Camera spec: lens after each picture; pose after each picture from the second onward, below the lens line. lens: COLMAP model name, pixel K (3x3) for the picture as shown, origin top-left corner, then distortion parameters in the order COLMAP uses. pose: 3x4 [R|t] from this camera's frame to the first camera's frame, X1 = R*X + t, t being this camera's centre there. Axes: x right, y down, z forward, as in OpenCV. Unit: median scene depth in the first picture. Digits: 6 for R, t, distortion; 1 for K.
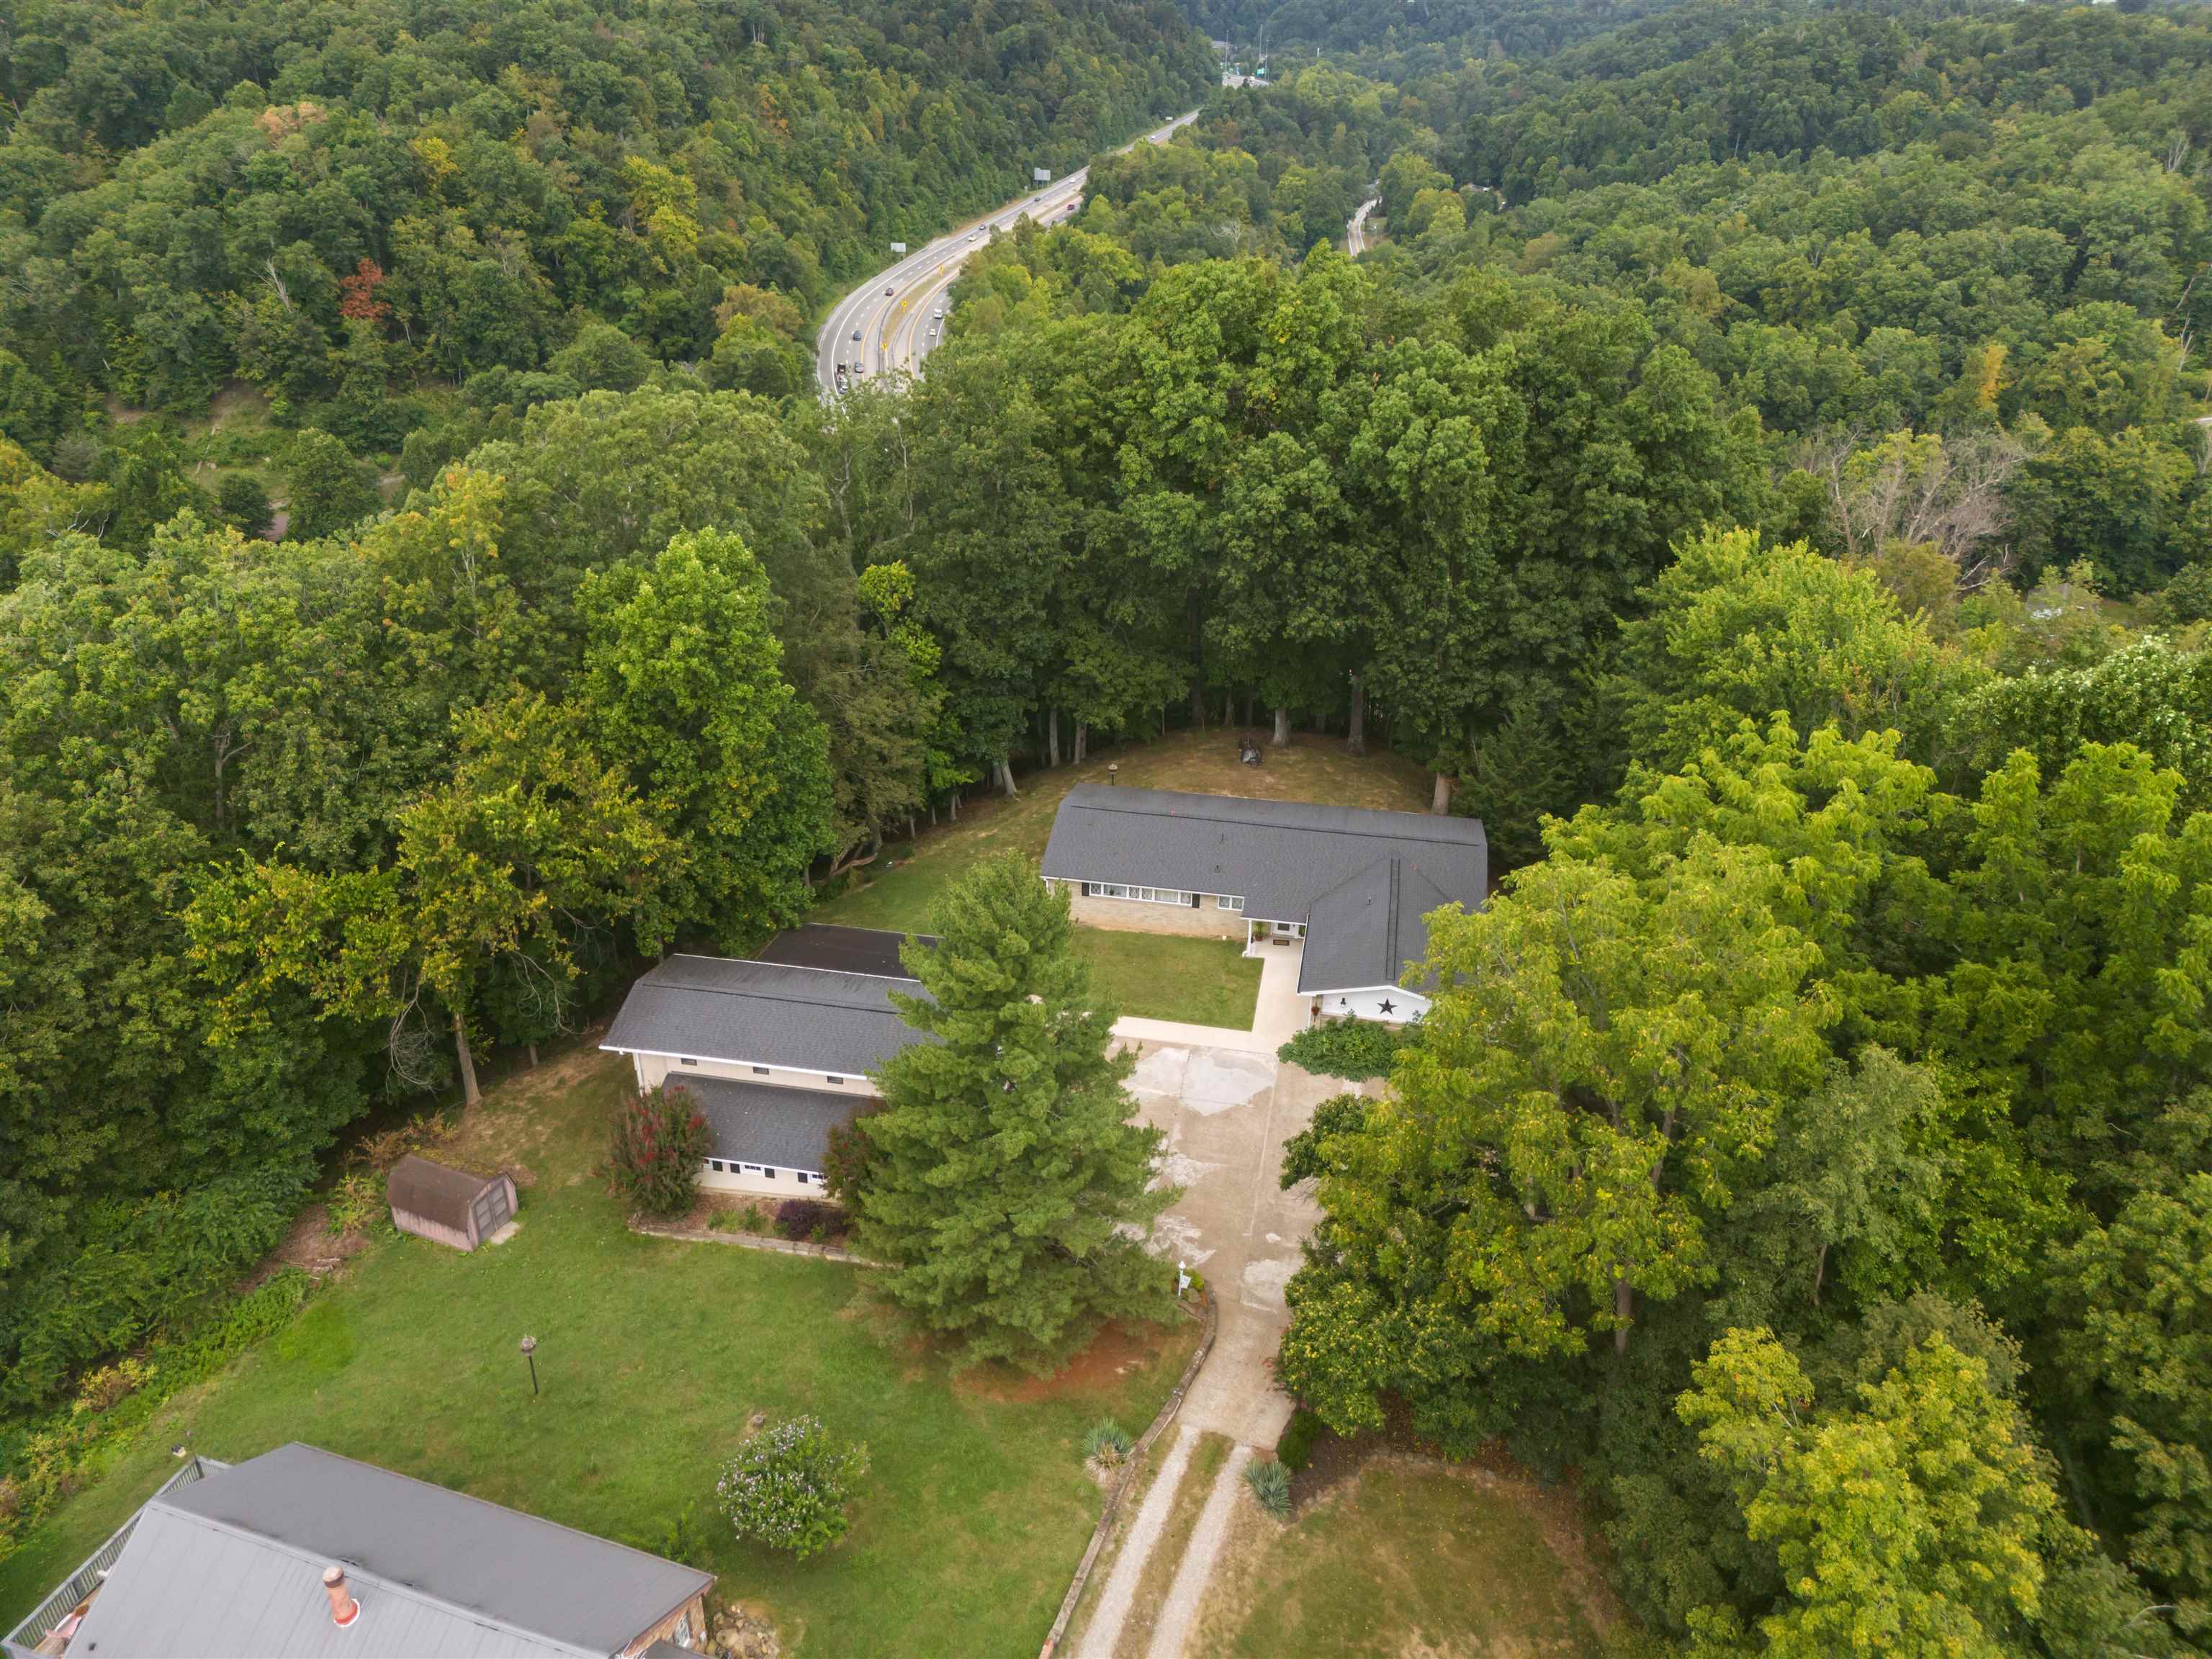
lens RADIAL K [[1627.1, 0, 1106.0], [0, 1627.1, 829.5], [0, 0, 1]] dist [0.049547, -0.023847]
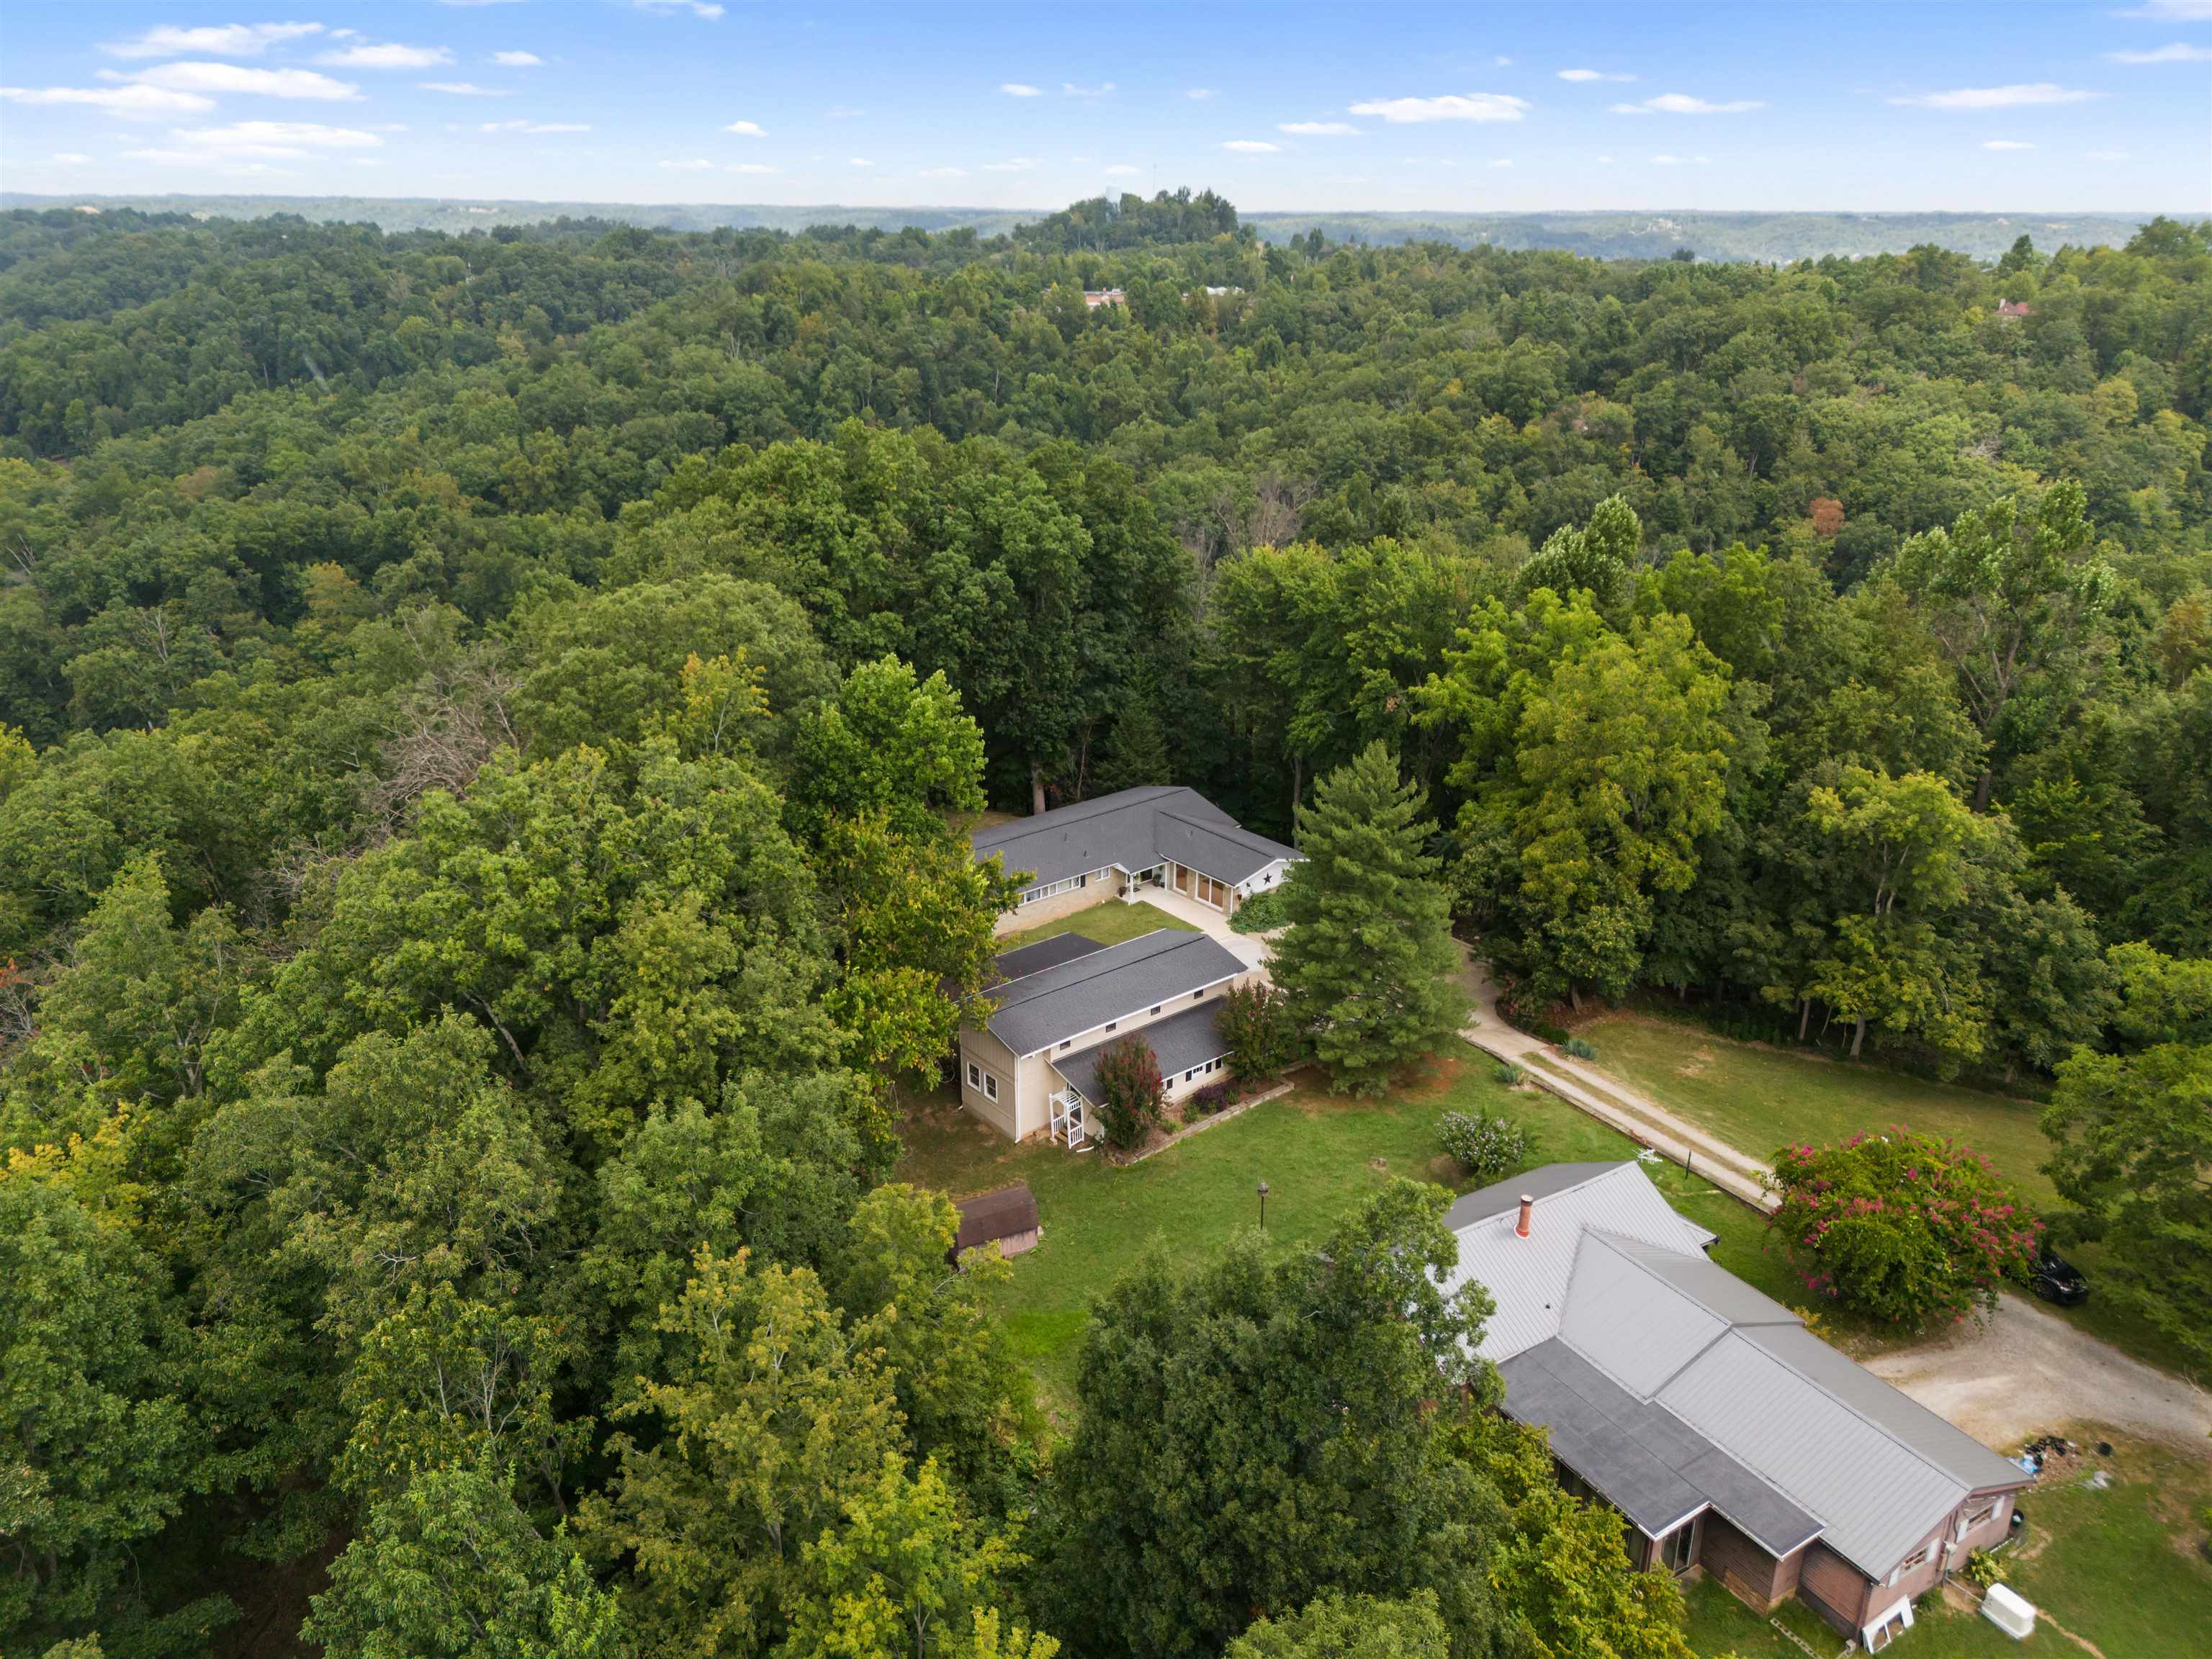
lens RADIAL K [[1627.1, 0, 1106.0], [0, 1627.1, 829.5], [0, 0, 1]] dist [0.049547, -0.023847]
pose [[0.636931, -0.286508, 0.715704, -0.962212], [0.370085, 0.928041, 0.042158, -0.049026], [-0.676281, 0.238019, 0.697130, 0.058577]]
